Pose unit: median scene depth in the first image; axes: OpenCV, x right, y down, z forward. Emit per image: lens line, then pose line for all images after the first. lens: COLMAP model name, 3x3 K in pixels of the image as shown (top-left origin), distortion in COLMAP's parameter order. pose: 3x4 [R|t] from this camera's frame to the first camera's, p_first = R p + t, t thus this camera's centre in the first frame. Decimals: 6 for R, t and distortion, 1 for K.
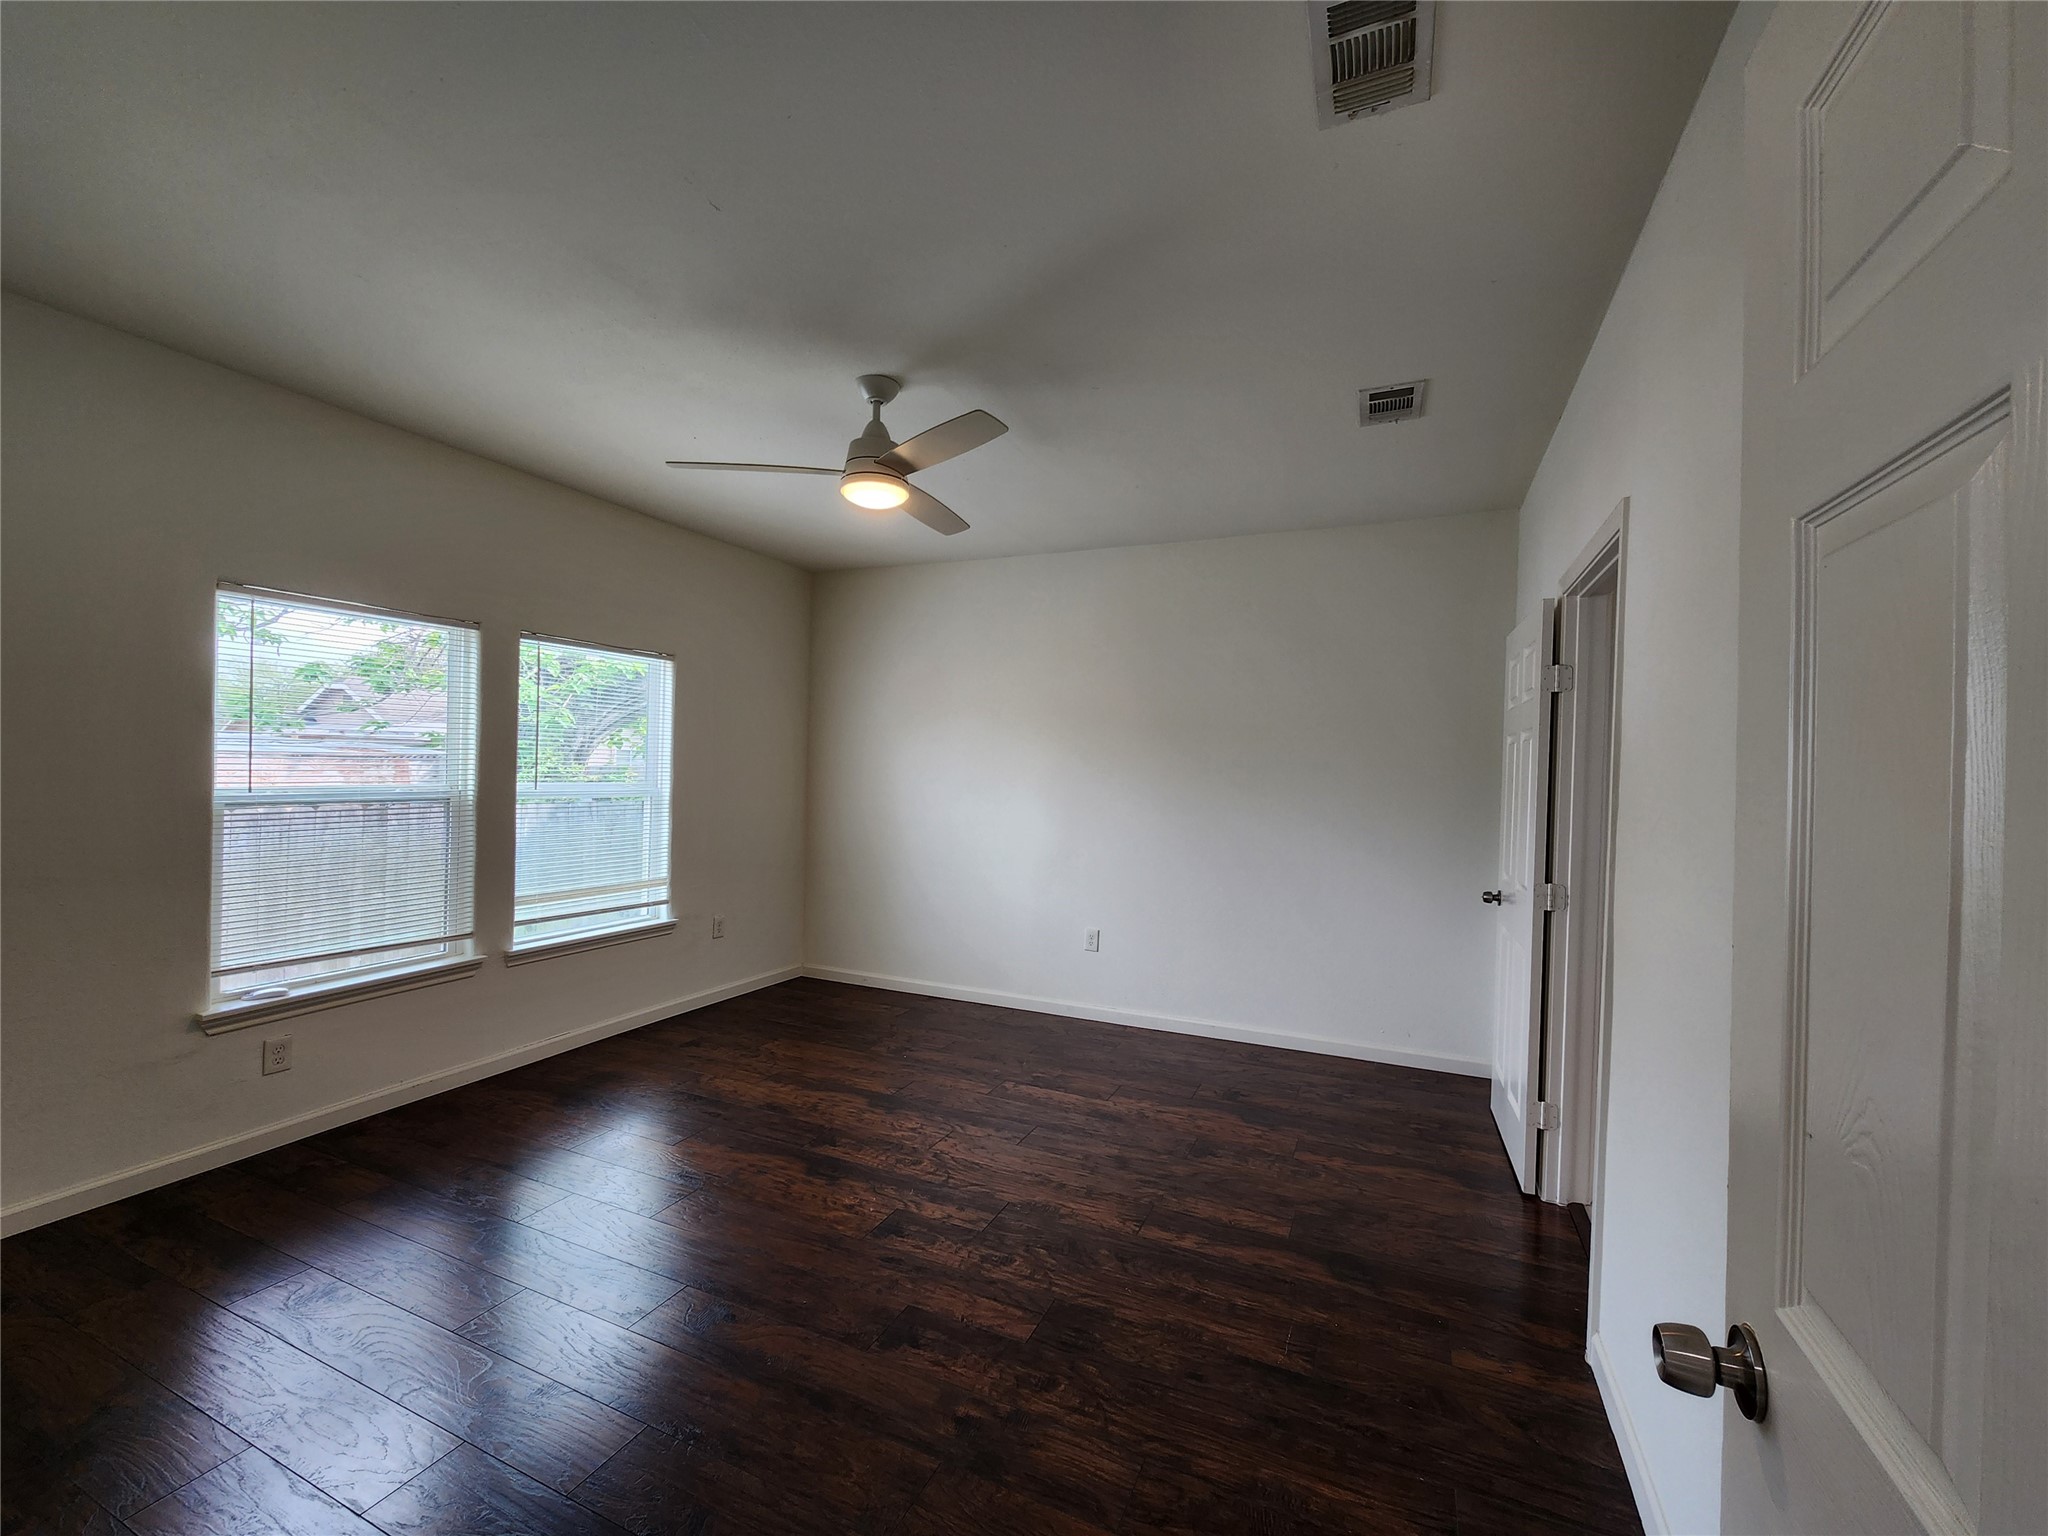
lens RADIAL K [[831.9, 0, 1032.4], [0, 831.9, 771.8], [0, 0, 1]] dist [-0.002113, -0.000516]
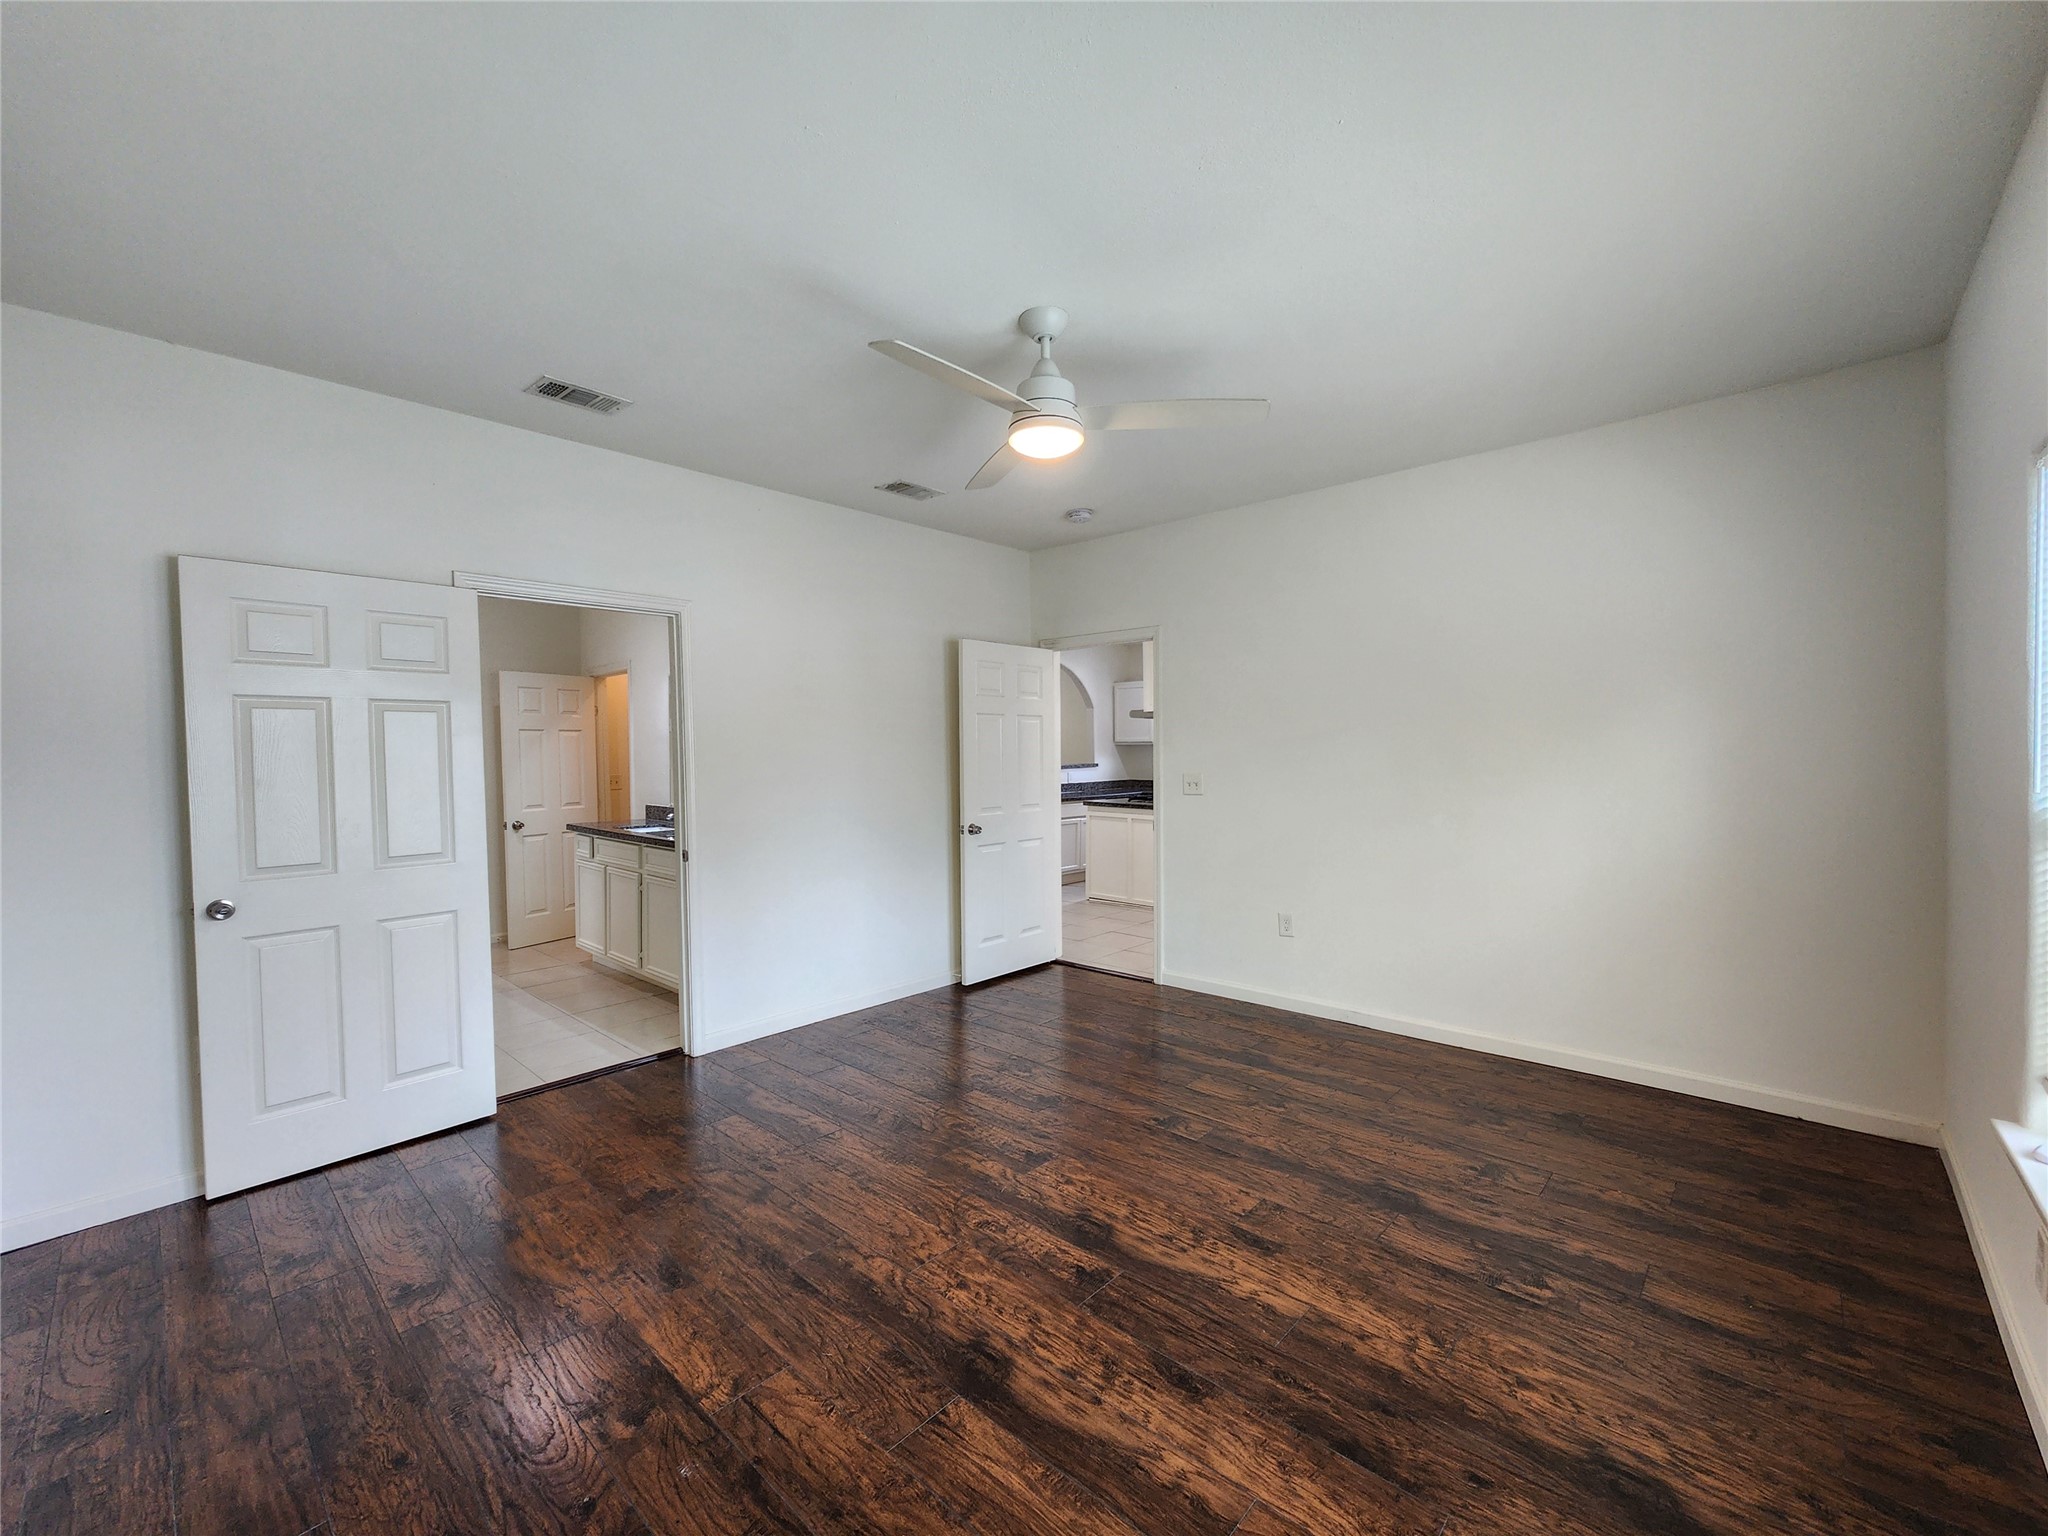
lens RADIAL K [[830.8, 0, 1015.2], [0, 830.8, 770.7], [0, 0, 1]] dist [0.001414, 0.000086]
pose [[-0.941309, -0.017413, 0.337097, -0.437096], [-0.006964, 0.999458, 0.032181, -0.005076], [-0.337475, 0.027945, -0.940920, 1.746083]]
